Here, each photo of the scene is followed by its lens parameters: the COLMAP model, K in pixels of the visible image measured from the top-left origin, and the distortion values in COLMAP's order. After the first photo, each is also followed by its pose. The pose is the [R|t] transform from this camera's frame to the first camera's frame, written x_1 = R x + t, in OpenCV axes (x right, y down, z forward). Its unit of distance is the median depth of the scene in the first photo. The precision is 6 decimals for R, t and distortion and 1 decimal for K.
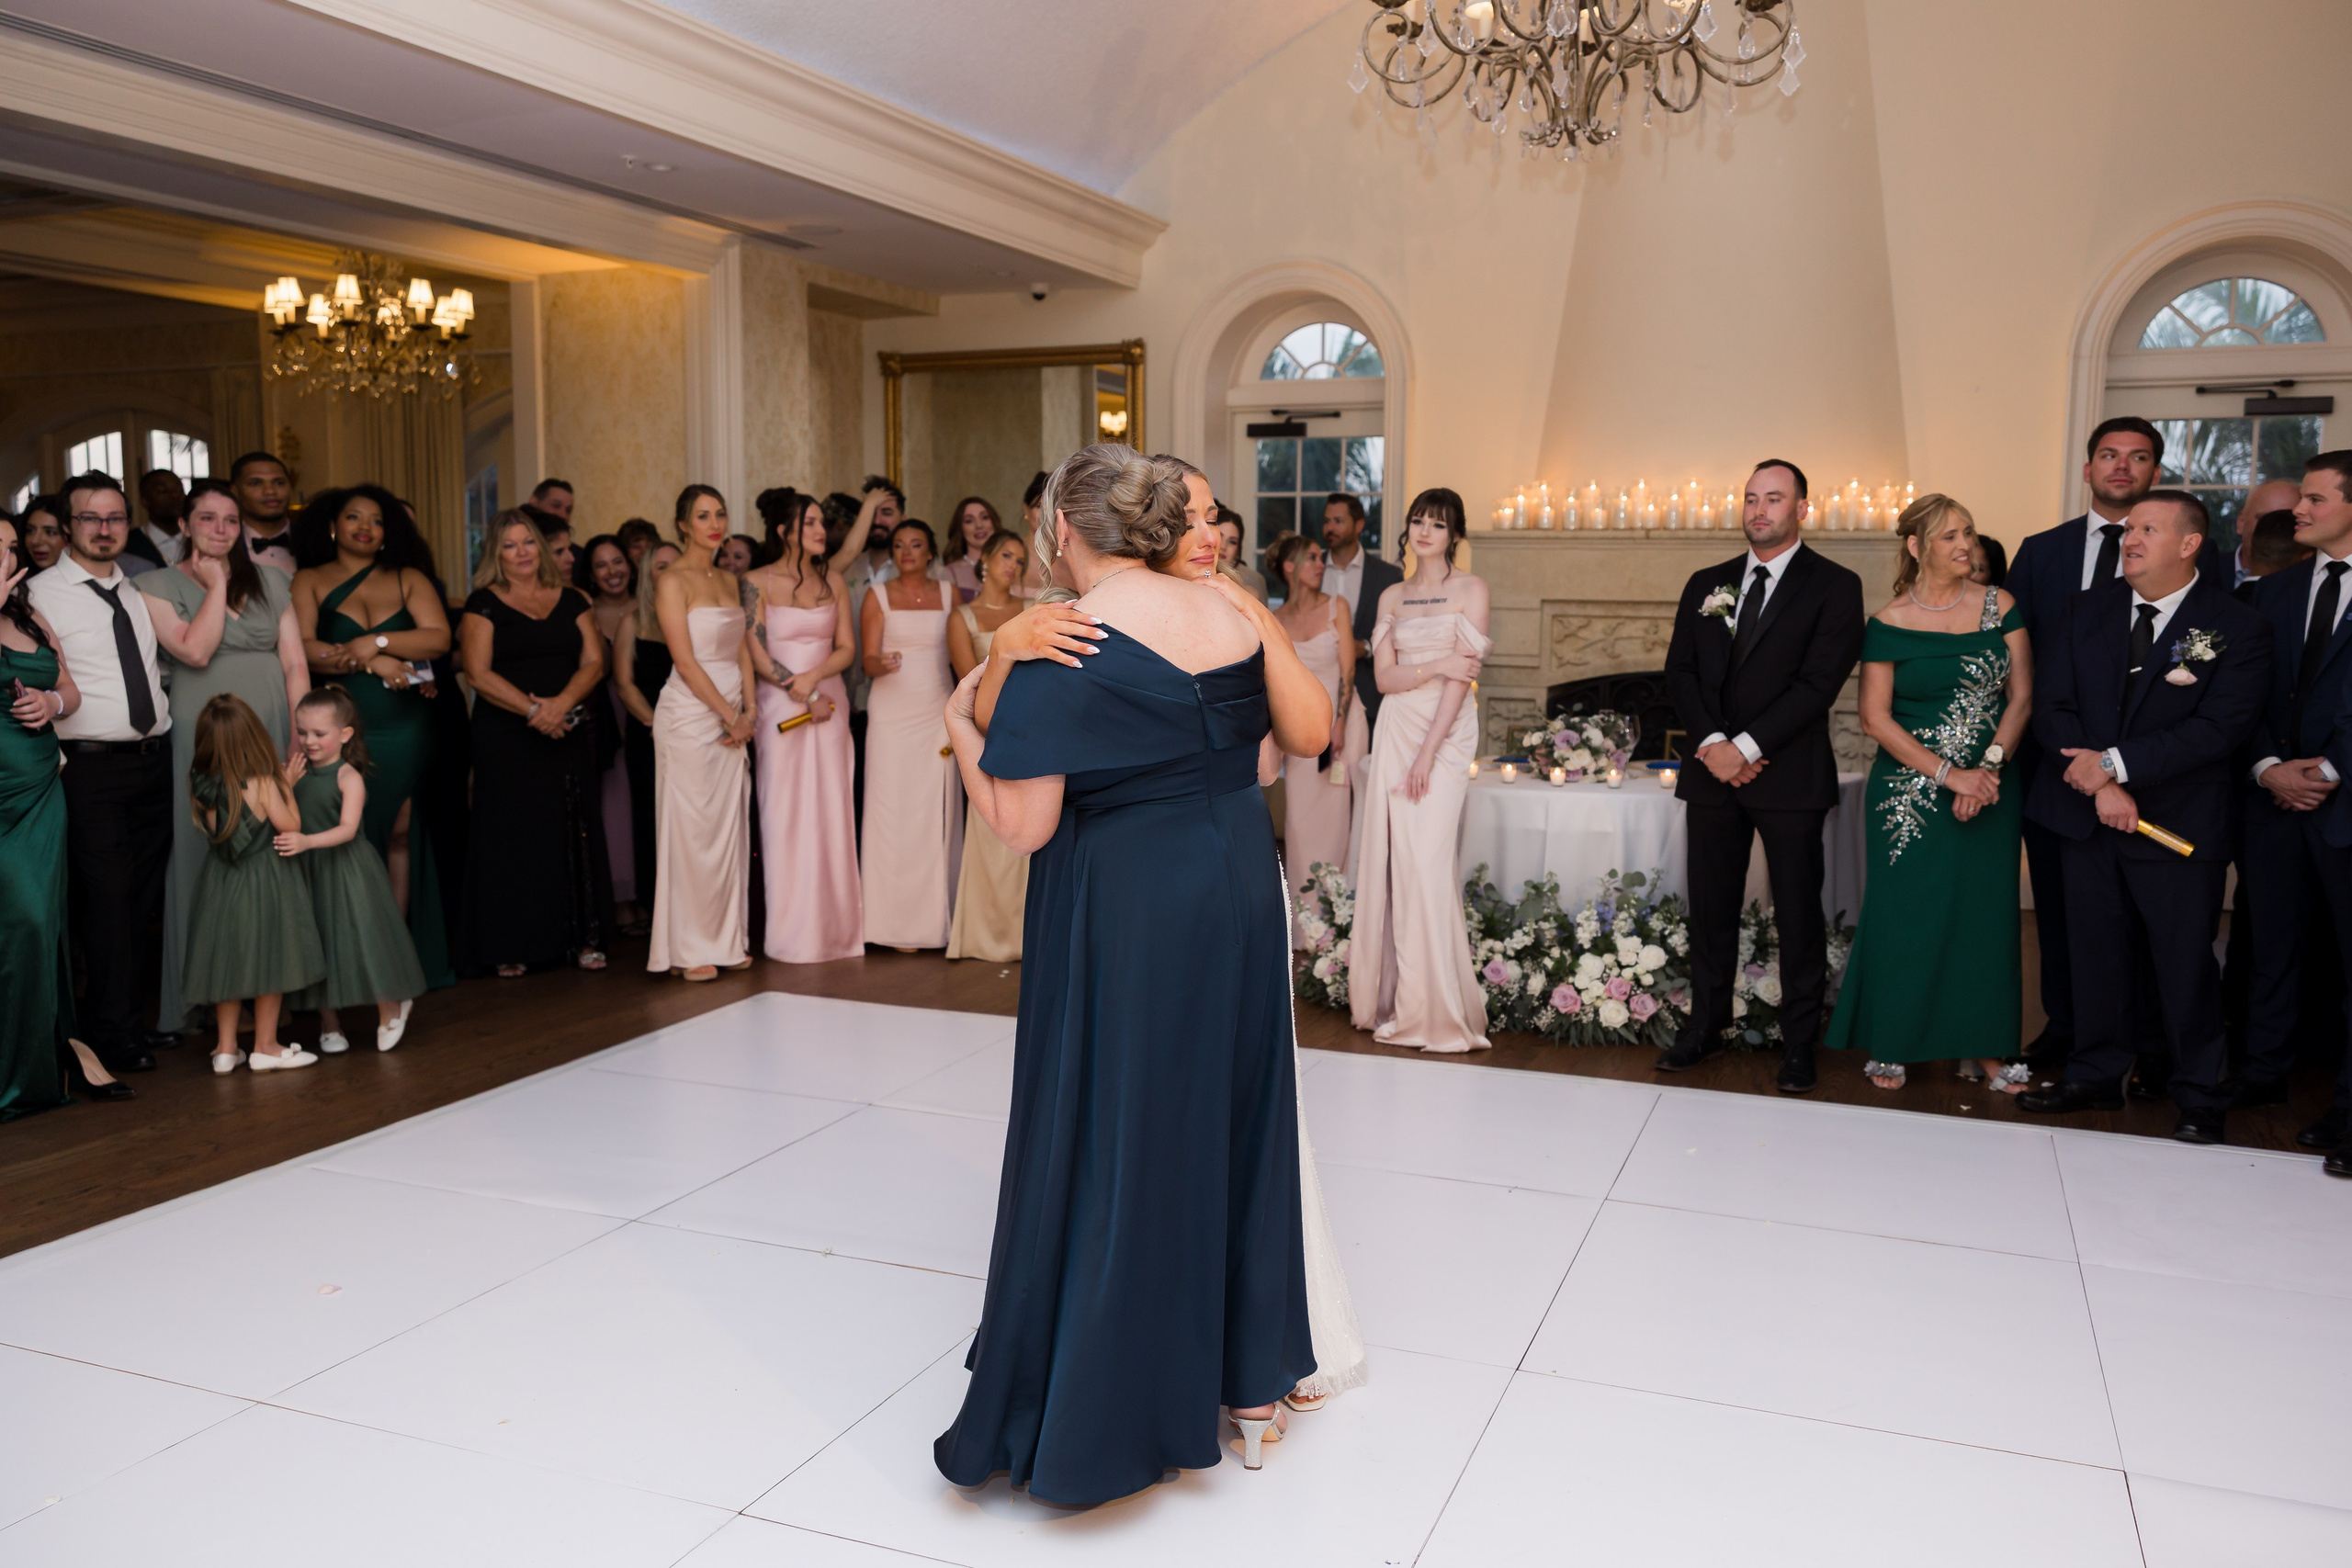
lens RADIAL K [[1812.9, 0, 1177.2], [0, 1812.9, 780.8], [0, 0, 1]] dist [0.003776, 0.001864]
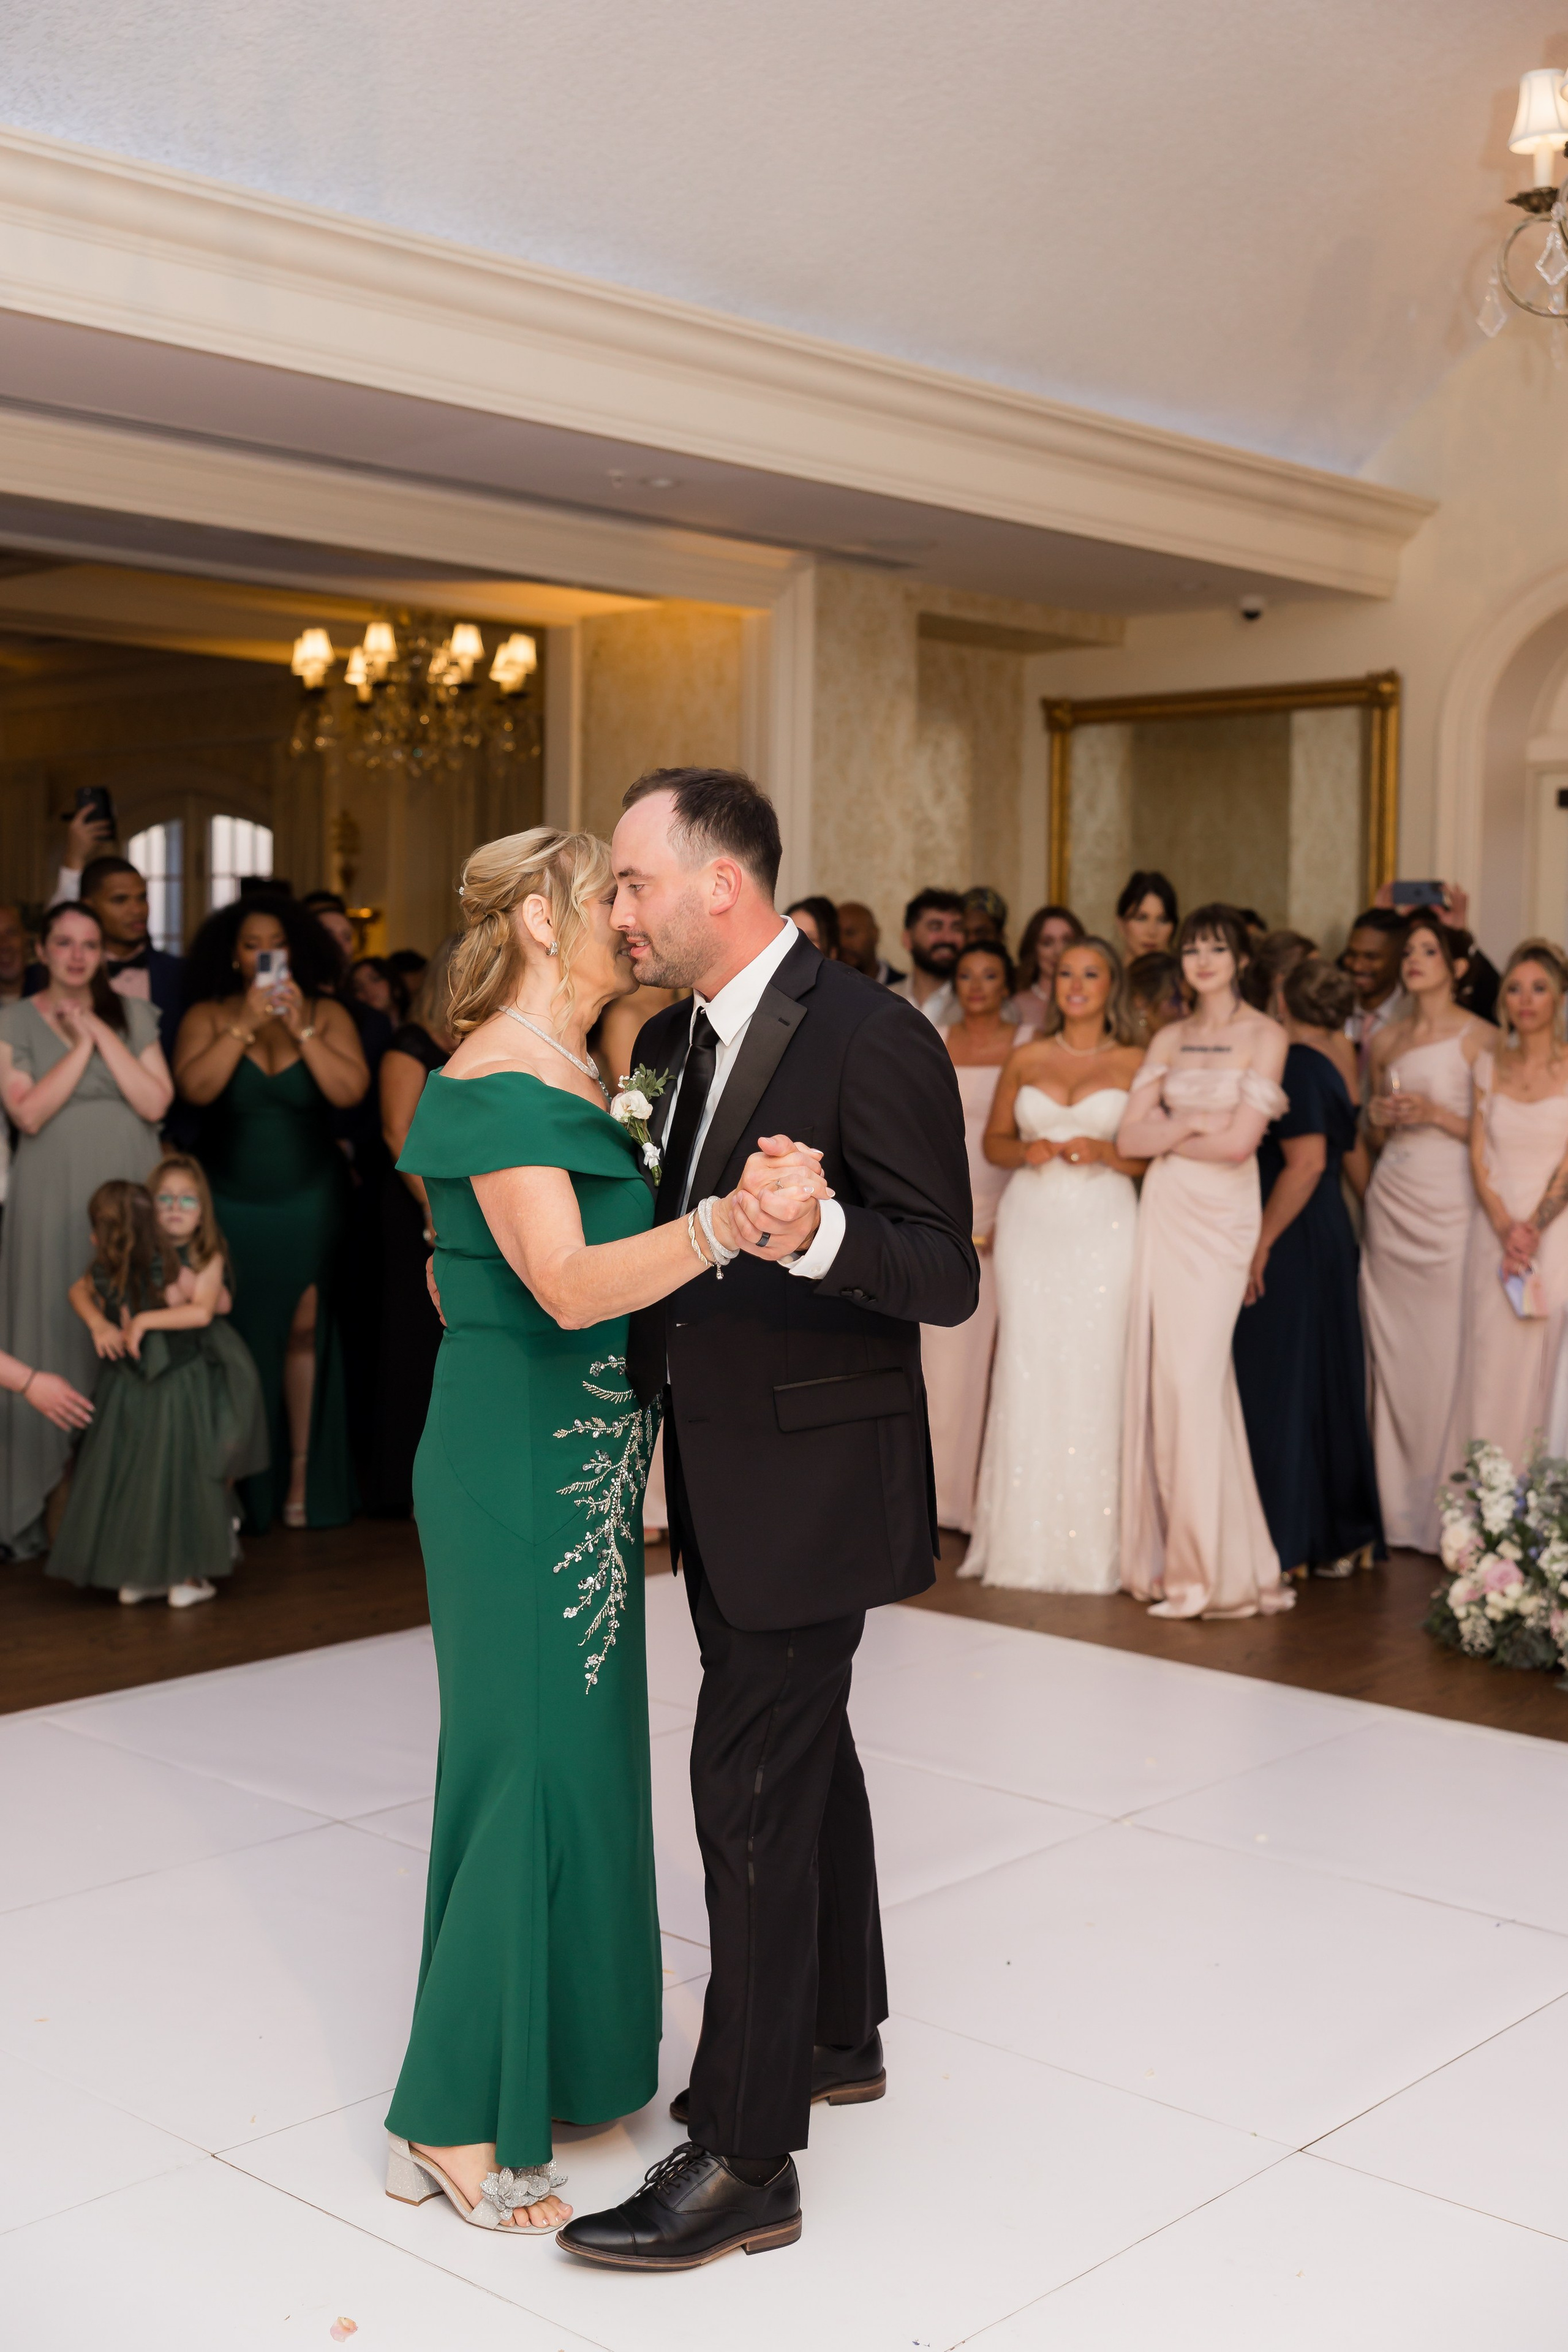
lens RADIAL K [[2674.9, 0, 788.6], [0, 2674.9, 1181.5], [0, 0, 1]] dist [-0.009570, 0.048752]
pose [[0.940315, 0.030829, -0.338906, 0.128795], [-0.045428, 0.998346, -0.035227, -0.003441], [0.337259, 0.048520, 0.940161, -0.027904]]
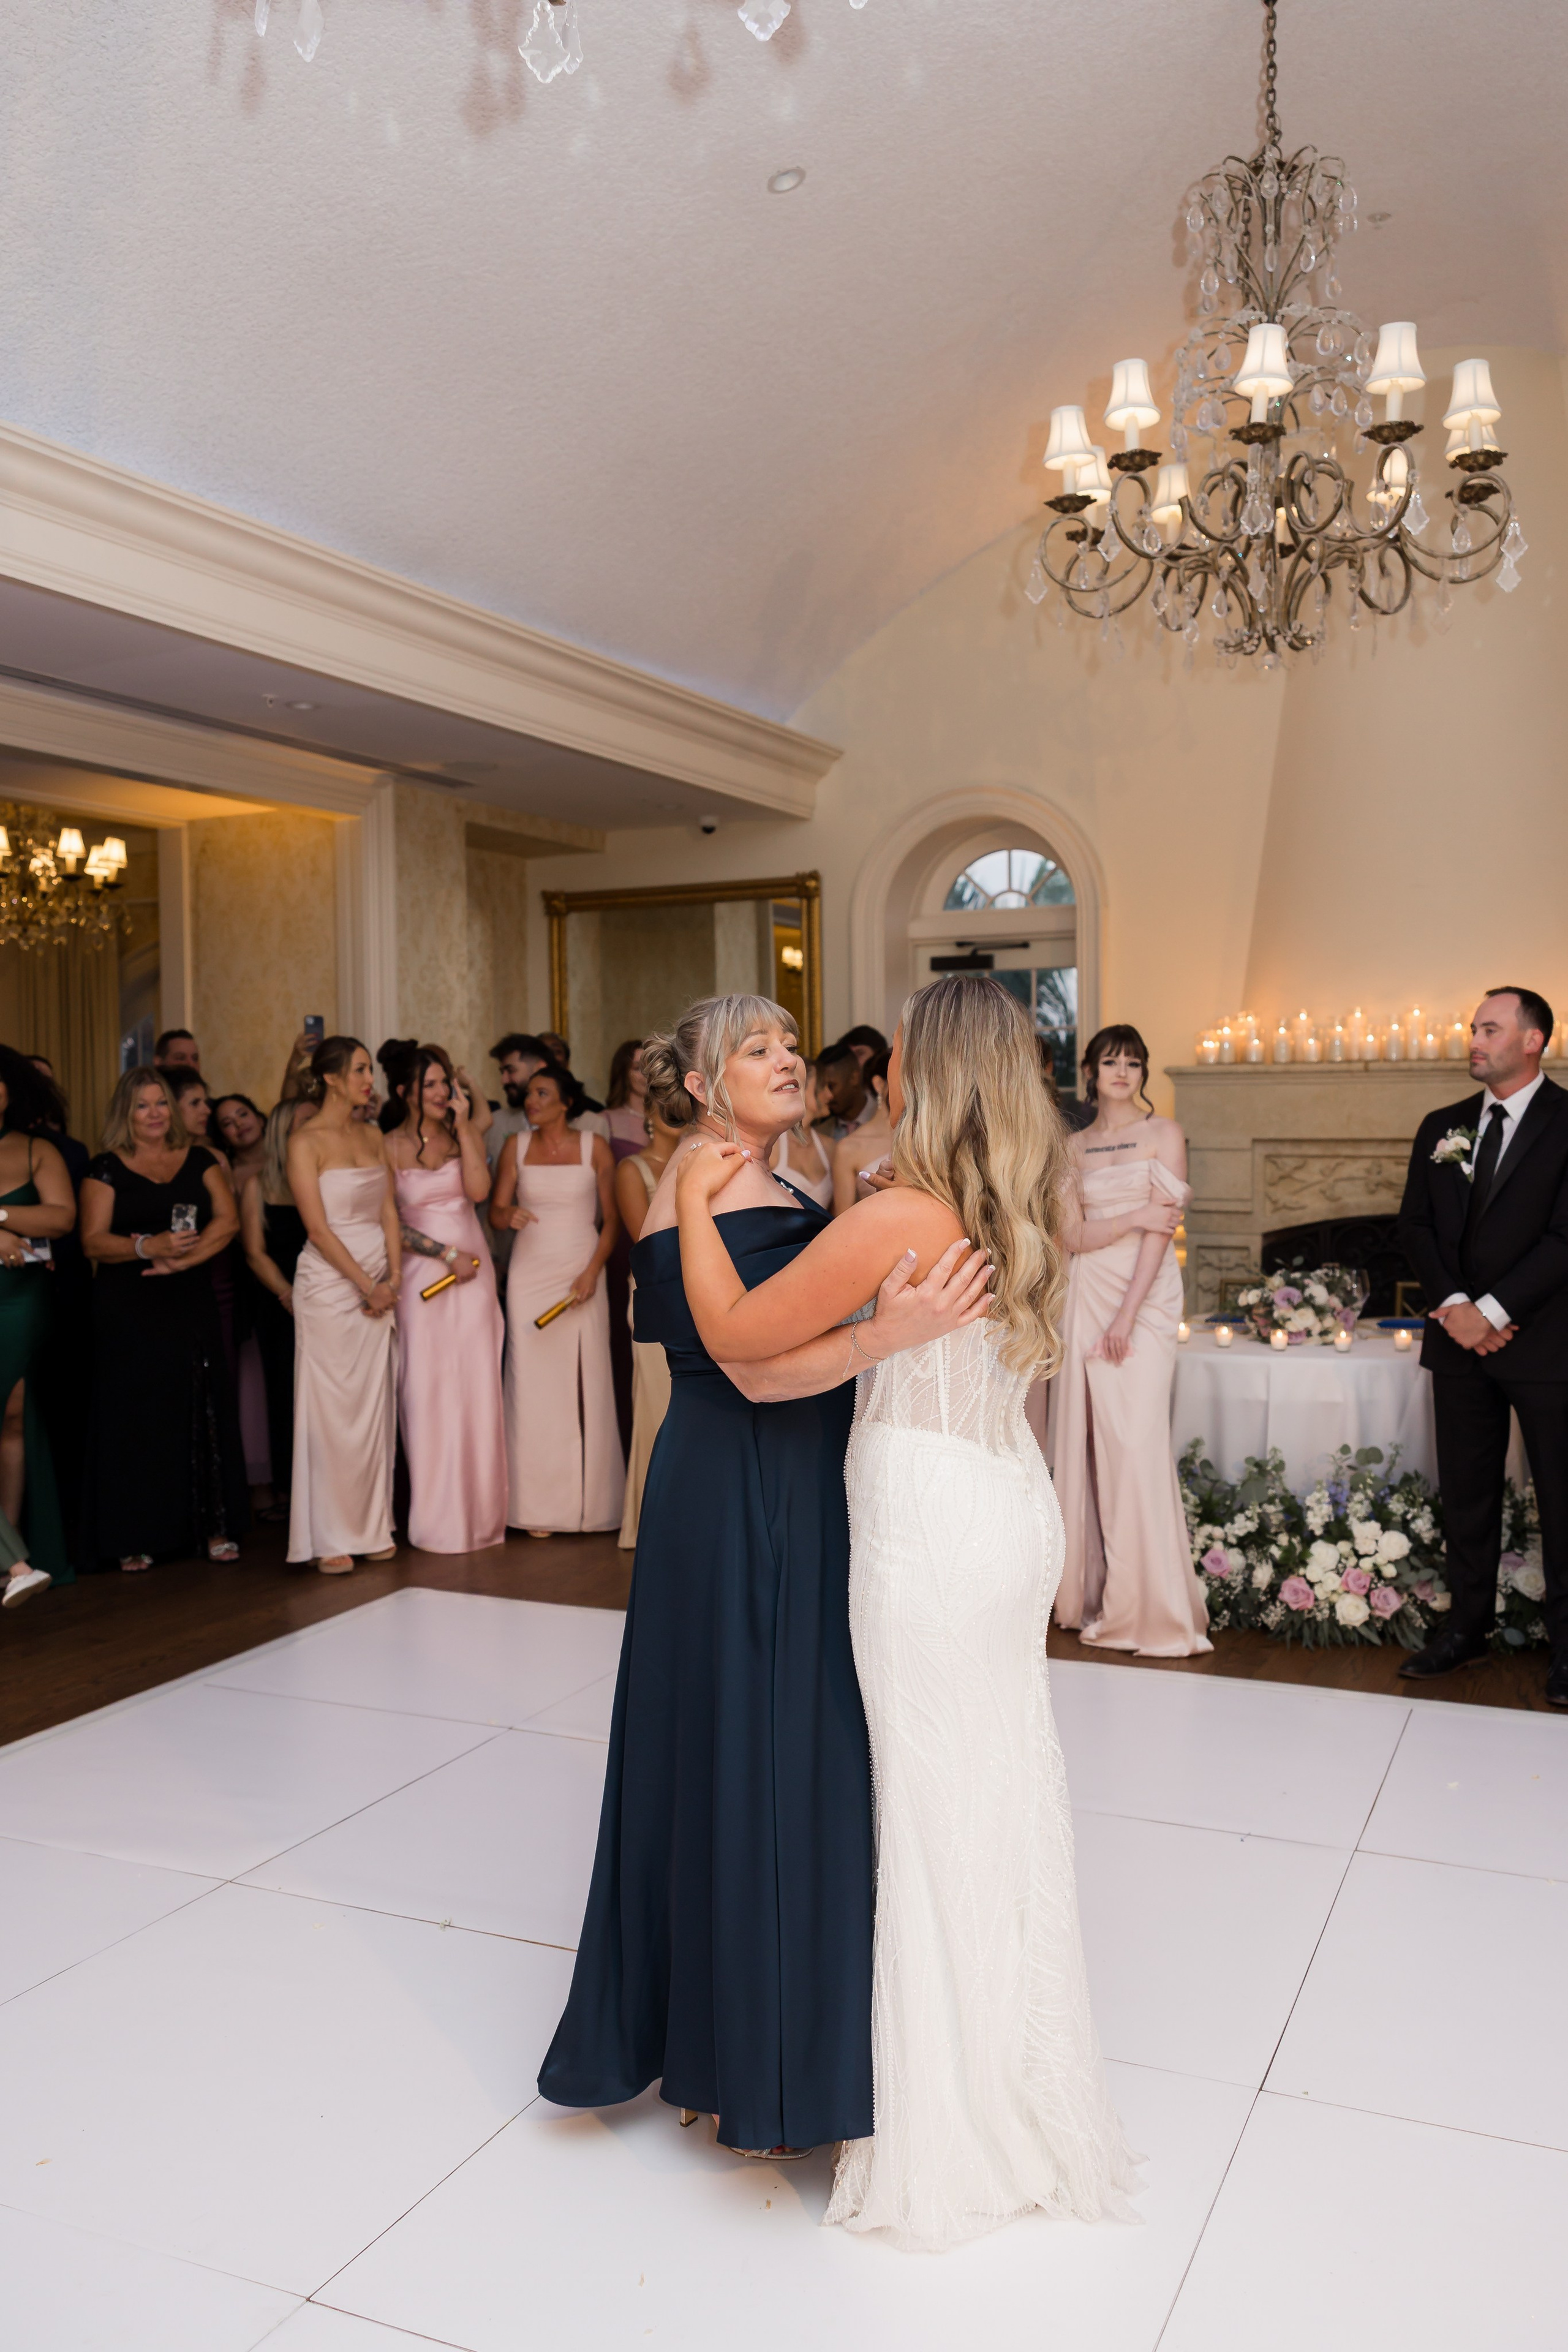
lens RADIAL K [[1873.4, 0, 791.1], [0, 1873.4, 1182.7], [0, 0, 1]] dist [0.001212, 0.012854]
pose [[0.998942, -0.017316, -0.042592, 0.006583], [0.014112, 0.997127, -0.074424, -0.009830], [0.043759, 0.073745, 0.996317, 0.040911]]
